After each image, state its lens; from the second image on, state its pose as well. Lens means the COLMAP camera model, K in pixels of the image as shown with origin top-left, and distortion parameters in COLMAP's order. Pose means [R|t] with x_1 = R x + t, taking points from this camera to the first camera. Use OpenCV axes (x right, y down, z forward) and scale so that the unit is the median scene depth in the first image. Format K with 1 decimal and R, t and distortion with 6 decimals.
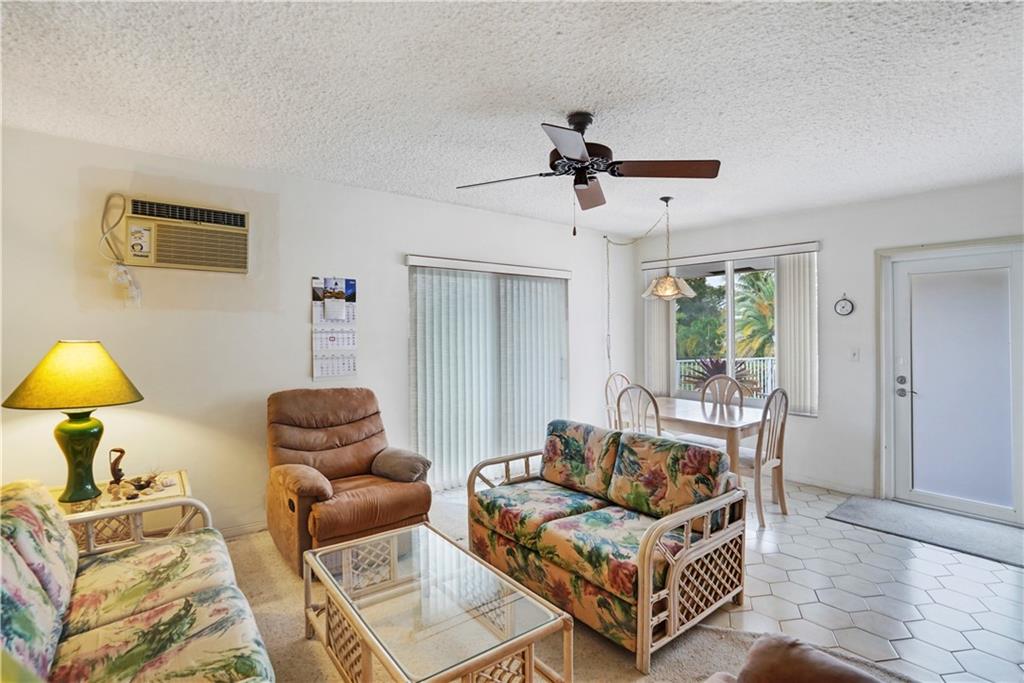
lens RADIAL K [[515.2, 0, 513.4], [0, 515.2, 335.4], [0, 0, 1]] dist [-0.063084, 0.031231]
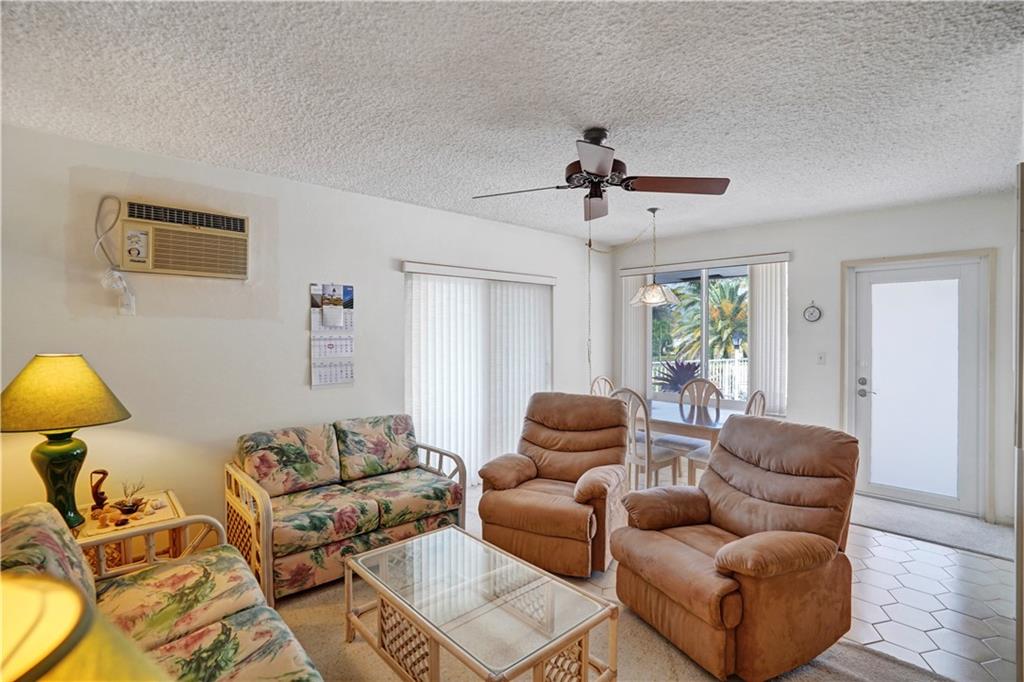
lens RADIAL K [[508.8, 0, 510.0], [0, 508.8, 336.3], [0, 0, 1]] dist [-0.065037, 0.032409]
pose [[0.996032, -0.002090, 0.088977, -0.156487], [0.002176, 0.999997, -0.000871, -0.016945], [-0.088975, 0.001062, 0.996033, 0.000498]]
